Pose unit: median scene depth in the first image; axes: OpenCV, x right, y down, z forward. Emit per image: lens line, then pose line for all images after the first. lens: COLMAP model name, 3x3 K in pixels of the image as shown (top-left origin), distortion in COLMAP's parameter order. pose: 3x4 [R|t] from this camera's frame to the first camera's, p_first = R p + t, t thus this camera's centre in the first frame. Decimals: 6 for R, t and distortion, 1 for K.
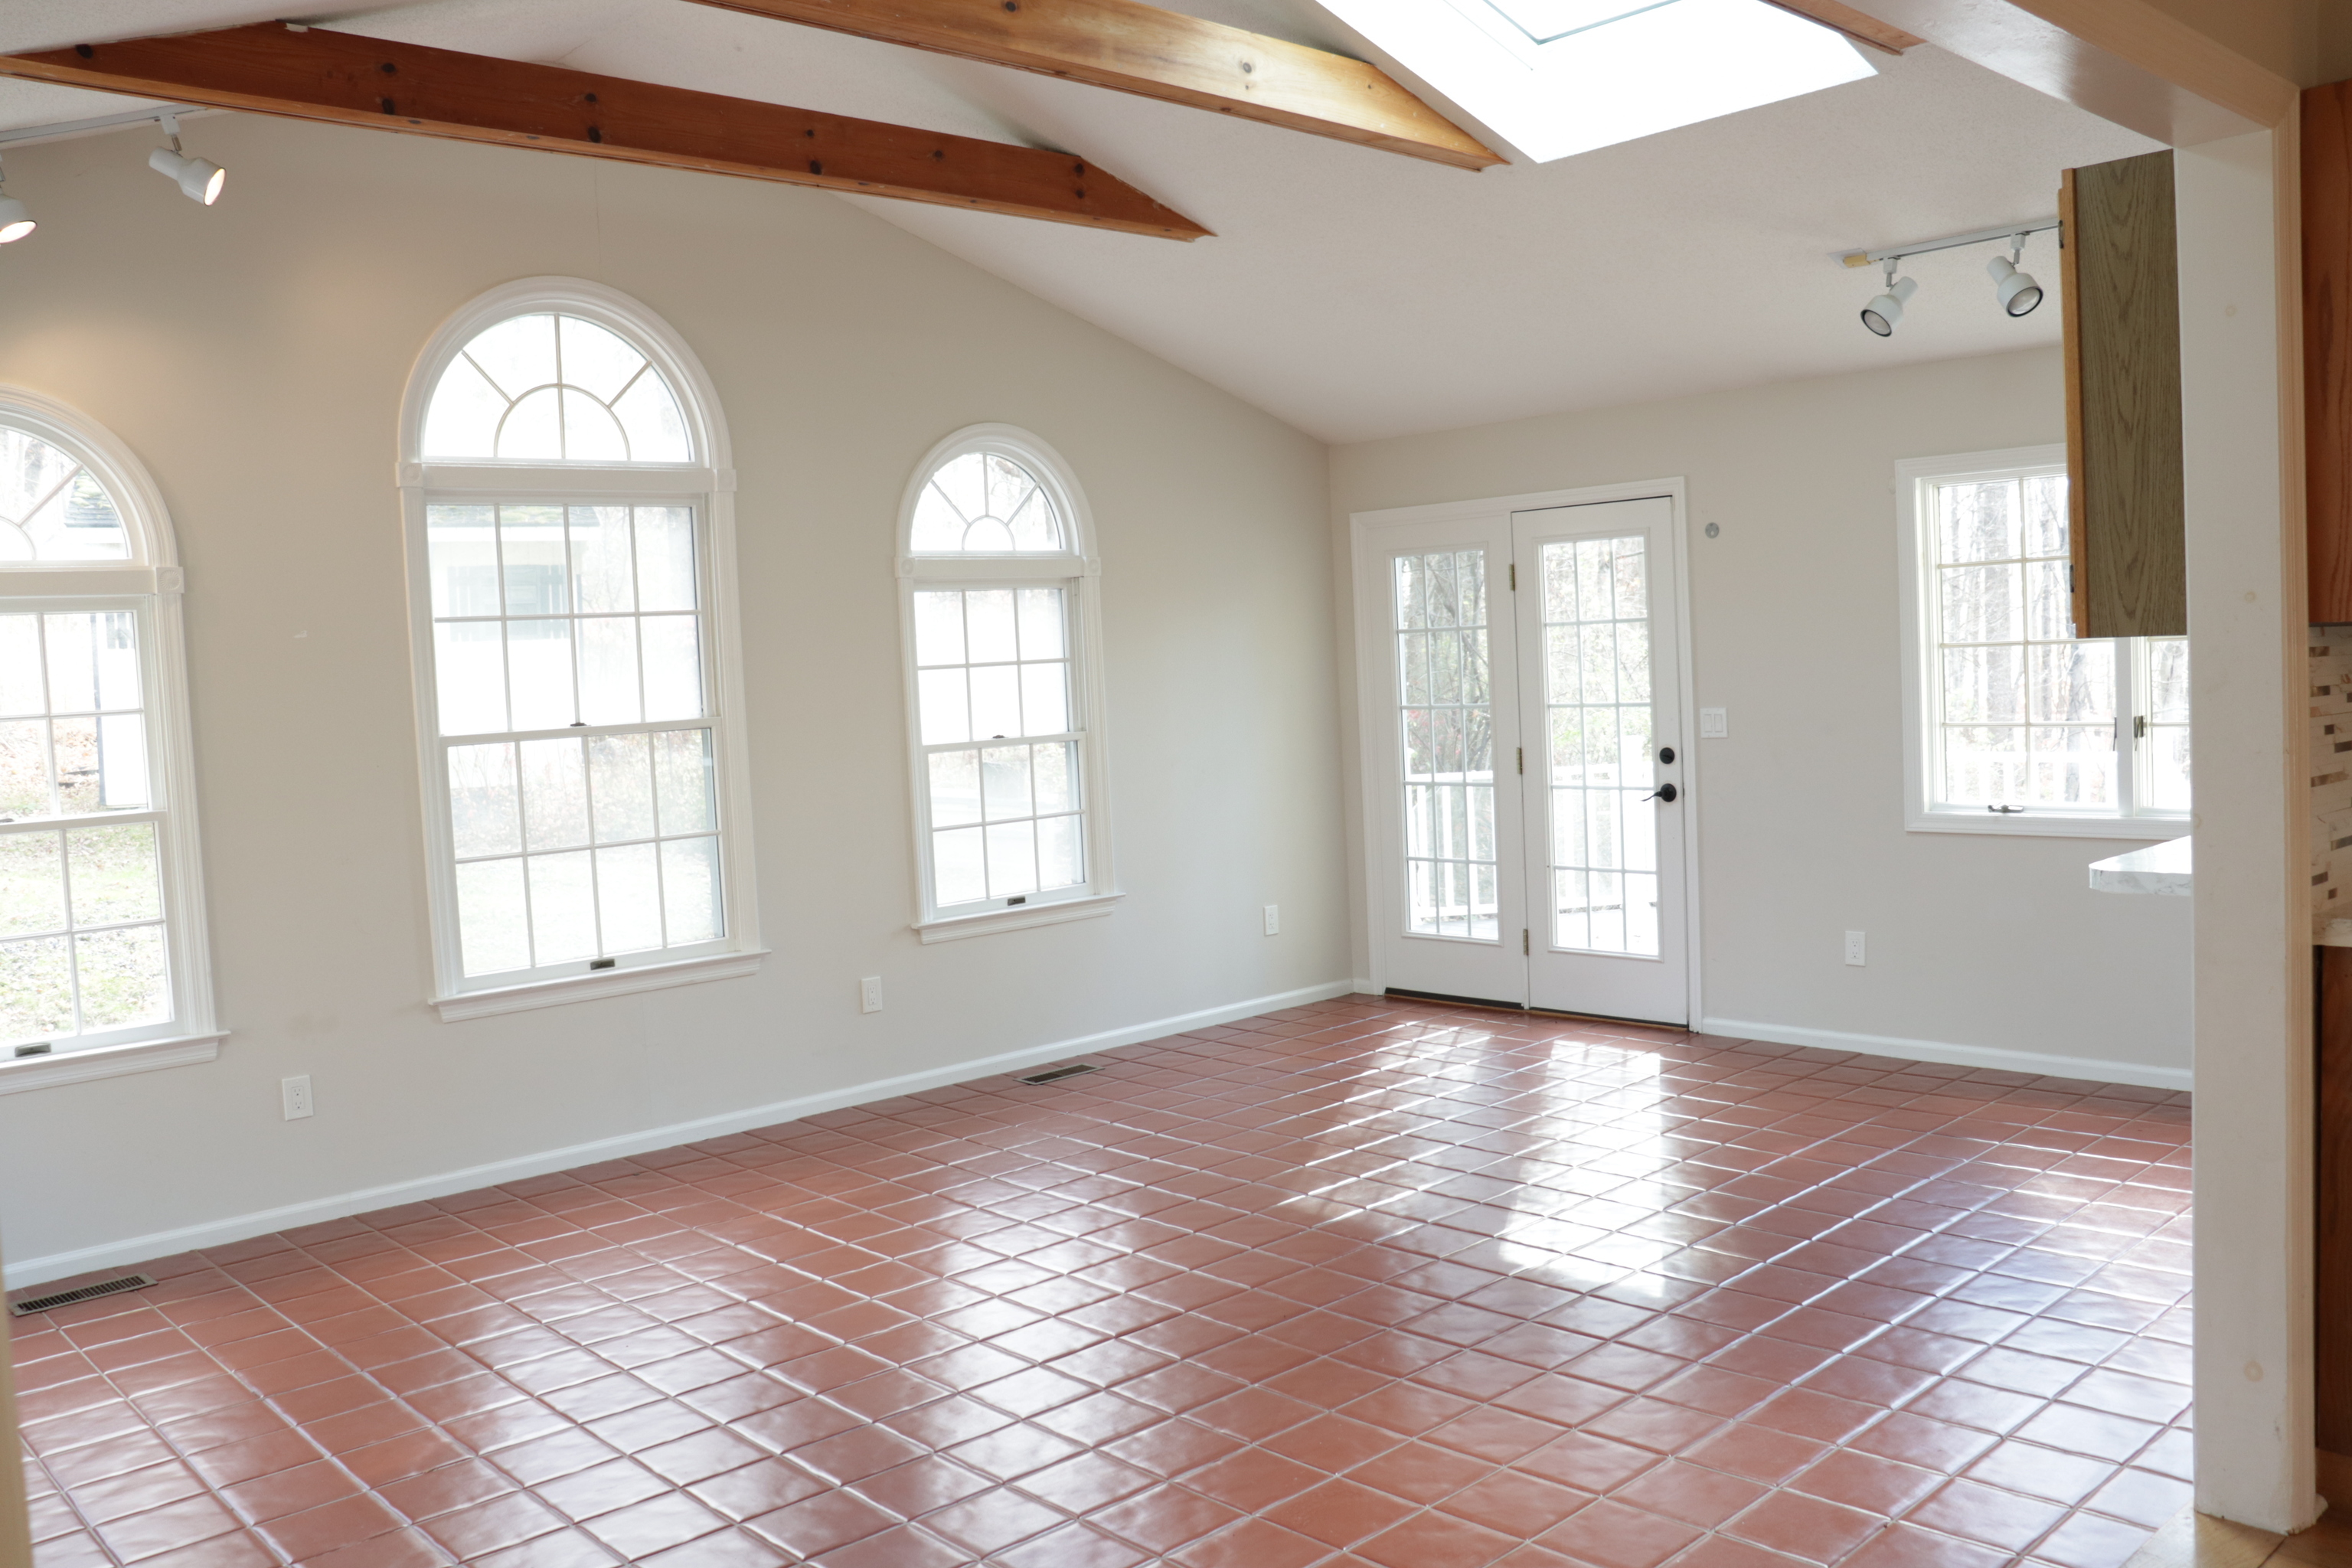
lens RADIAL K [[1958.4, 0, 1195.0], [0, 1958.4, 785.1], [0, 0, 1]] dist [-0.085849, 0.080405]
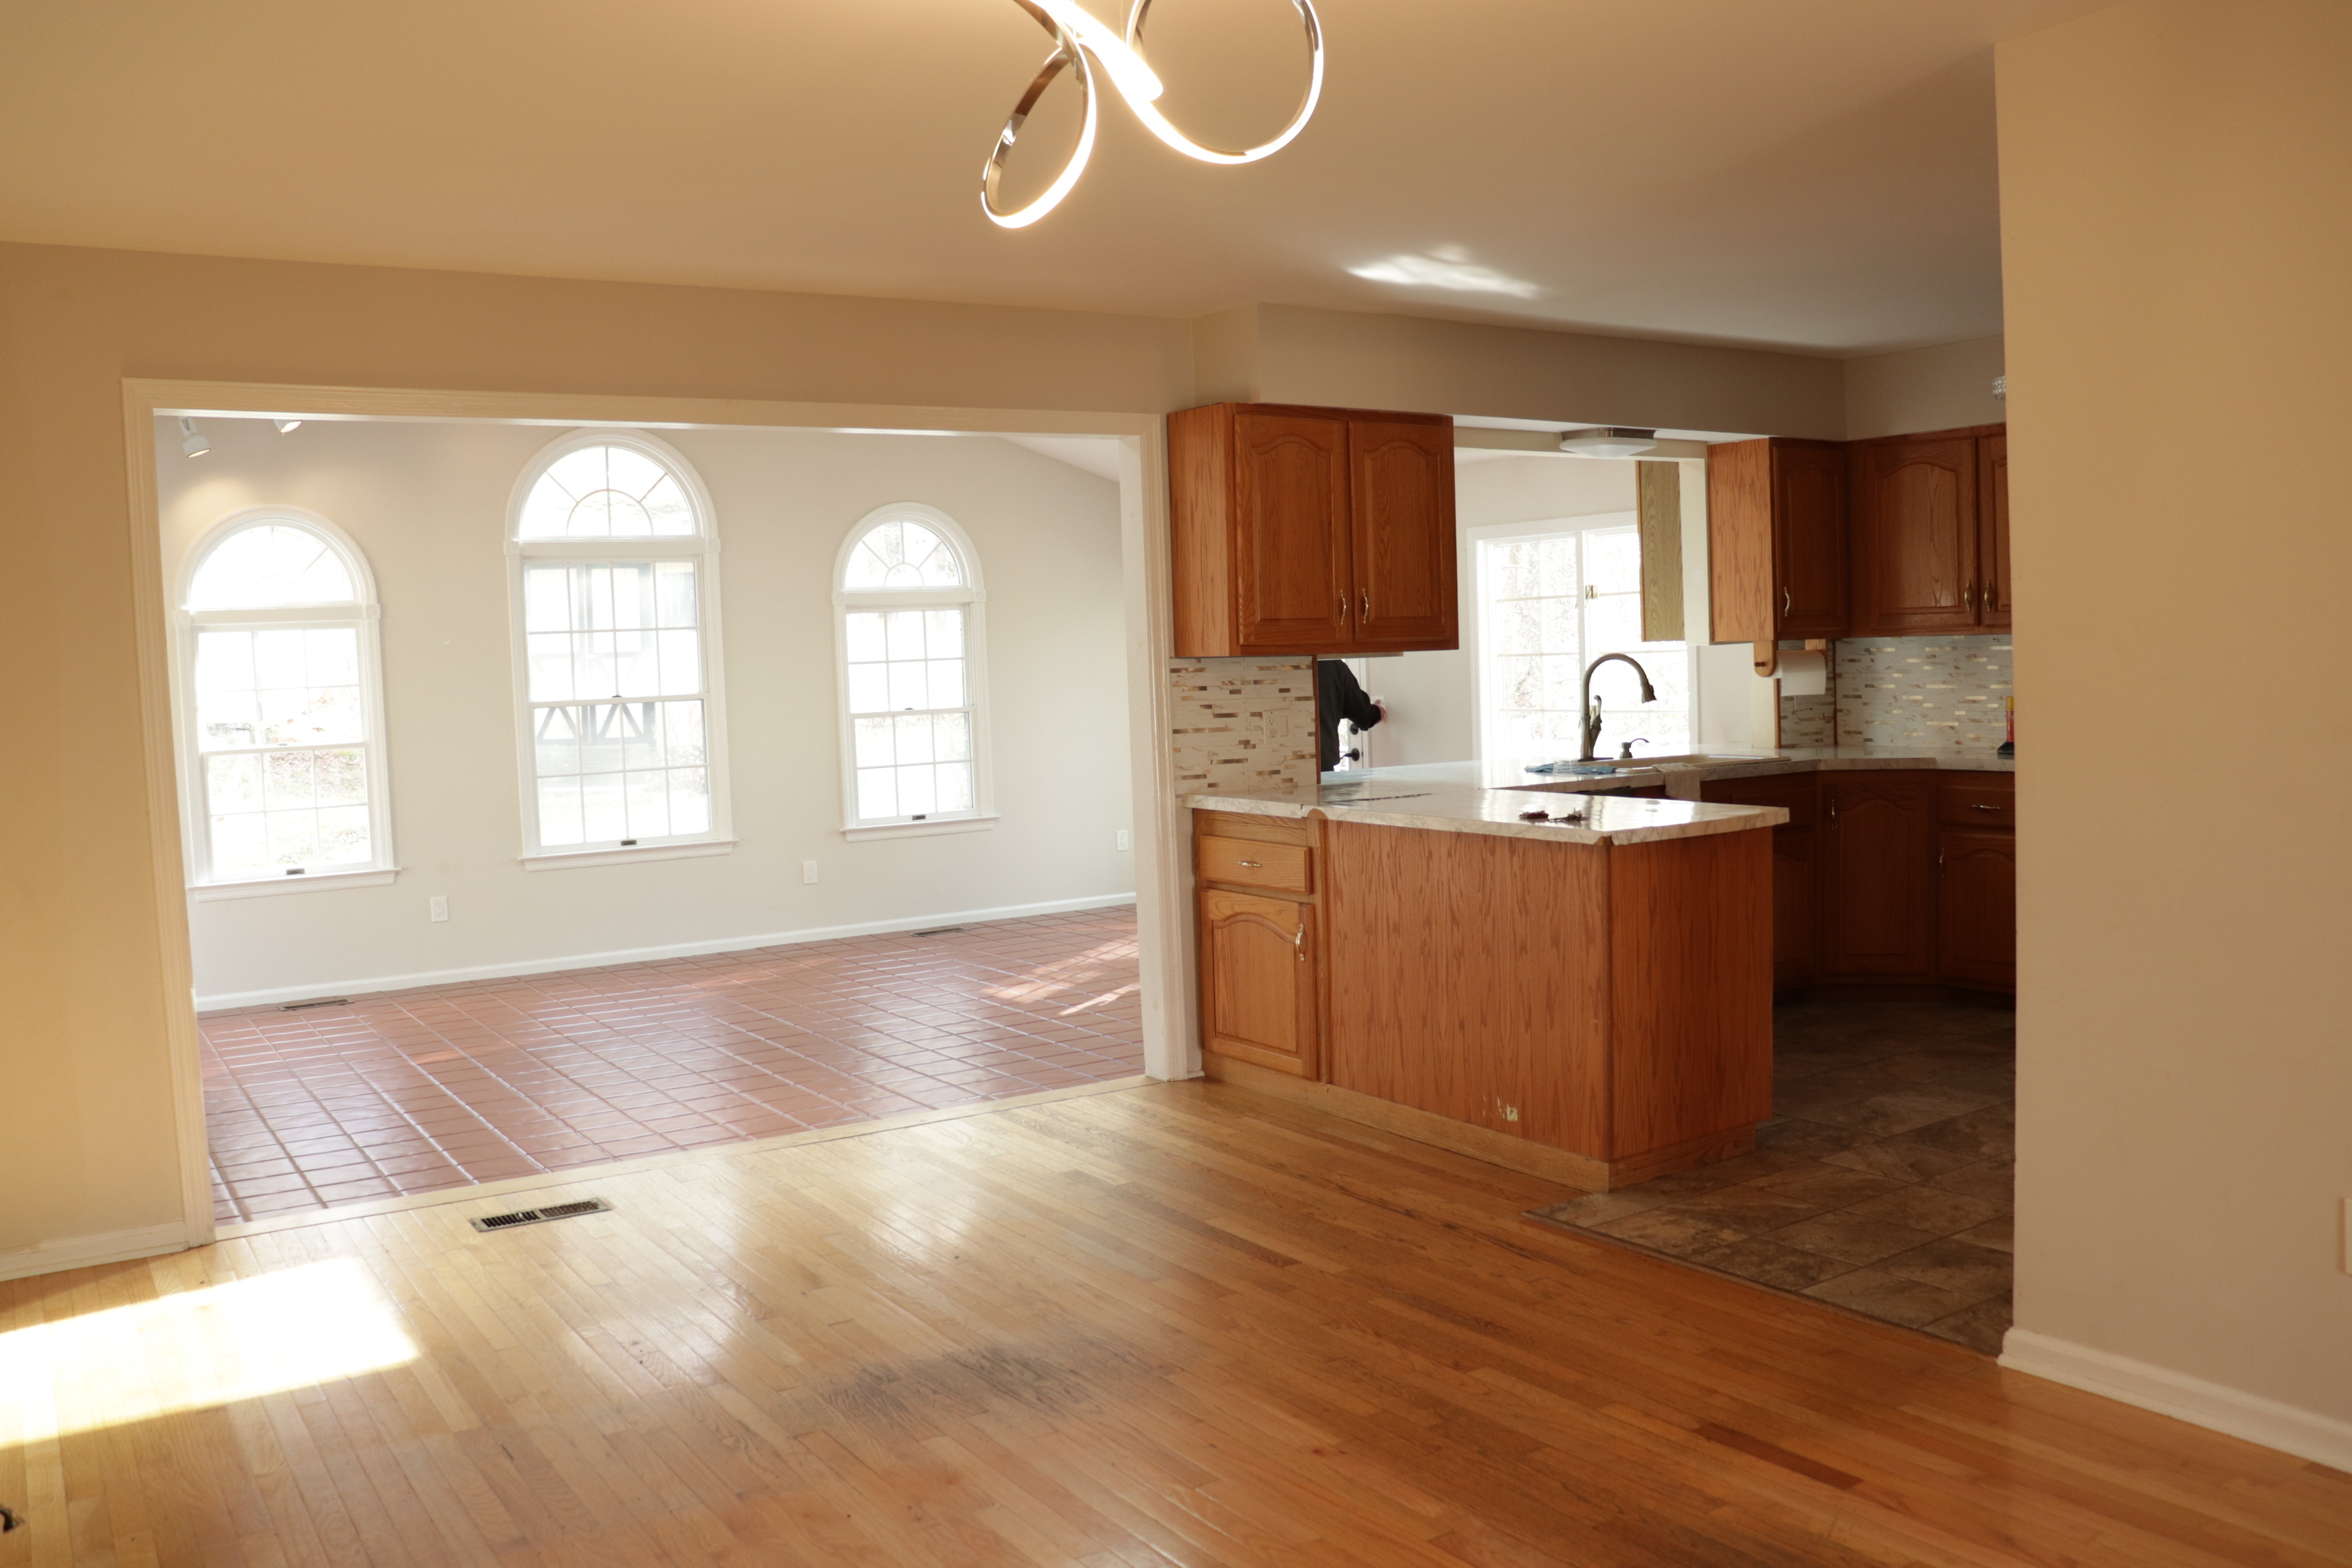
lens RADIAL K [[1958.4, 0, 1178.2], [0, 1958.4, 776.5], [0, 0, 1]] dist [-0.085849, 0.080405]
pose [[0.983859, 0.021423, -0.177658, 0.416390], [-0.020576, 0.999766, 0.006614, 0.015010], [0.177758, -0.002852, 0.984070, -0.501099]]
